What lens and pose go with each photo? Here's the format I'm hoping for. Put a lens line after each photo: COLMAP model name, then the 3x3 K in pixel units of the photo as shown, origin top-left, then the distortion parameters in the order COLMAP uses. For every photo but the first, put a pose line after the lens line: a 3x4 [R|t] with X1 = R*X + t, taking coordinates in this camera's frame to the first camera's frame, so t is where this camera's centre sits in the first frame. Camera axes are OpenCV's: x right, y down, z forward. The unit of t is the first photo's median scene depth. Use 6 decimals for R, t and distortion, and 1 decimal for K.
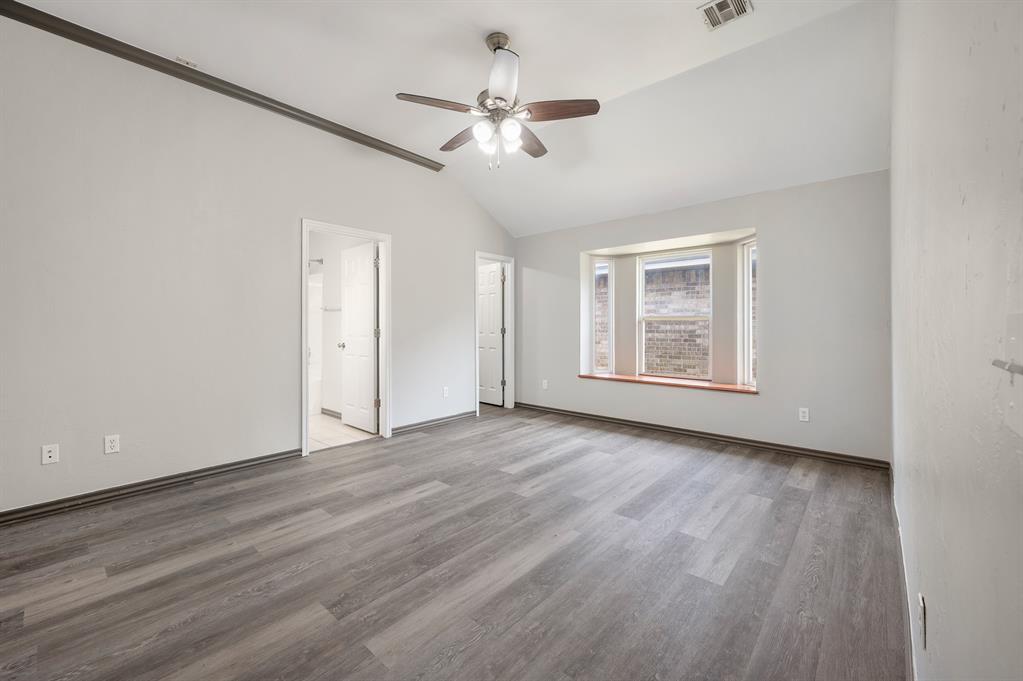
lens RADIAL K [[415.3, 0, 515.1], [0, 415.3, 325.3], [0, 0, 1]] dist [0.007706, 0.000015]
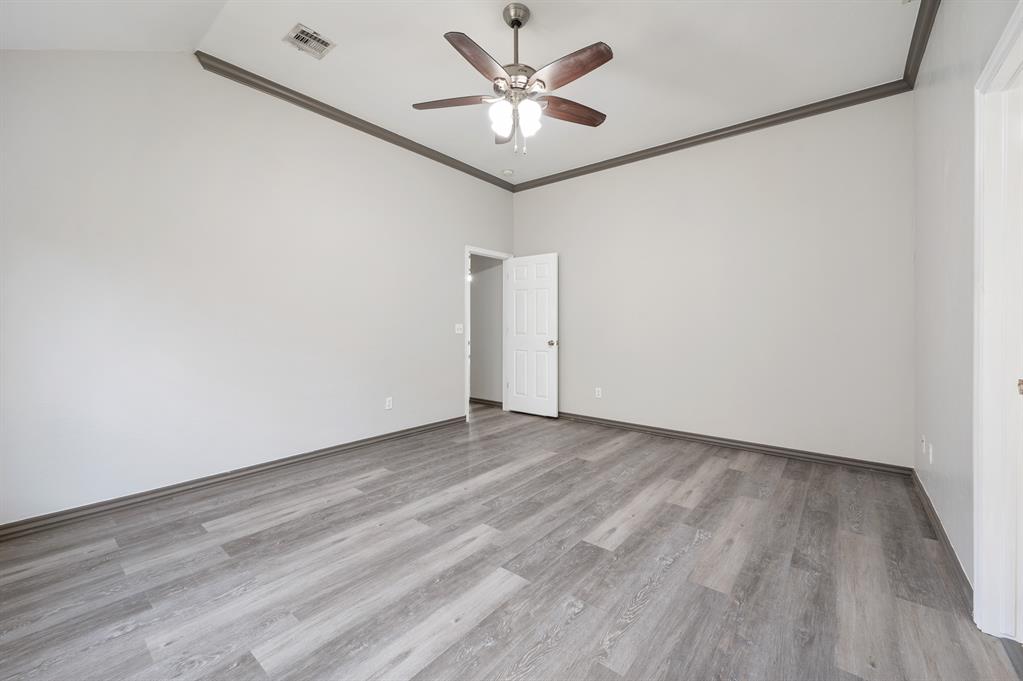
lens RADIAL K [[408.7, 0, 513.0], [0, 408.7, 328.4], [0, 0, 1]] dist [0.001319, 0.000246]
pose [[-0.999352, -0.000910, -0.035974, -0.003247], [-0.001150, 0.999977, 0.006669, 0.001708], [0.035967, 0.006706, -0.999330, 2.027351]]
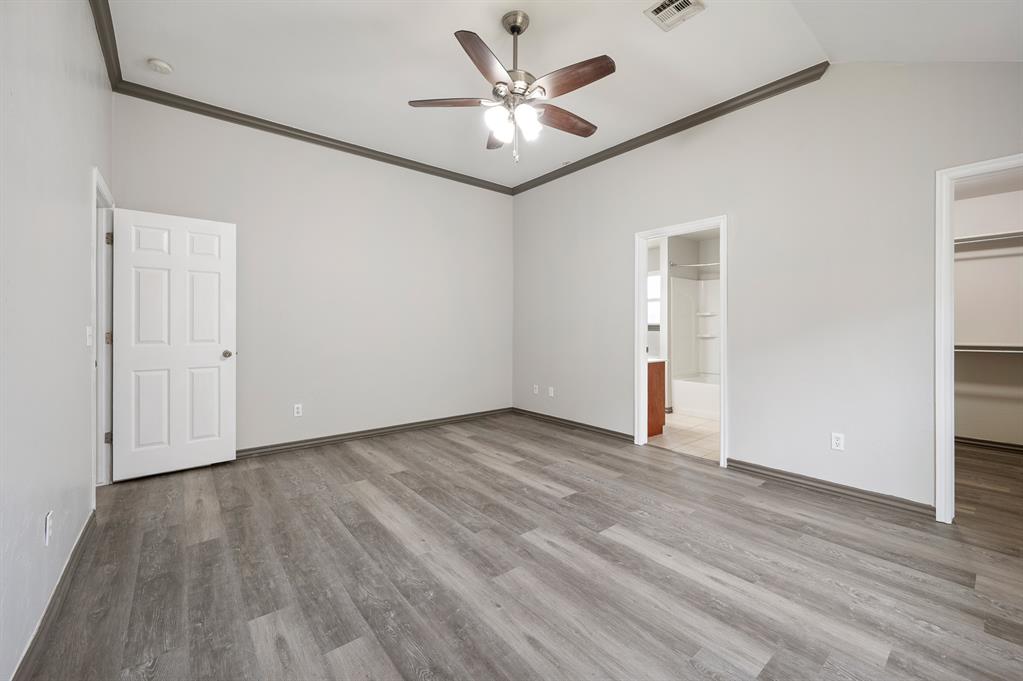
lens RADIAL K [[408.7, 0, 513.0], [0, 408.7, 328.4], [0, 0, 1]] dist [0.001319, 0.000246]
pose [[-0.167935, 0.000741, -0.985798, 0.911717], [0.001078, 0.999999, 0.000568, 0.001605], [0.985798, -0.000967, -0.167935, 1.231386]]
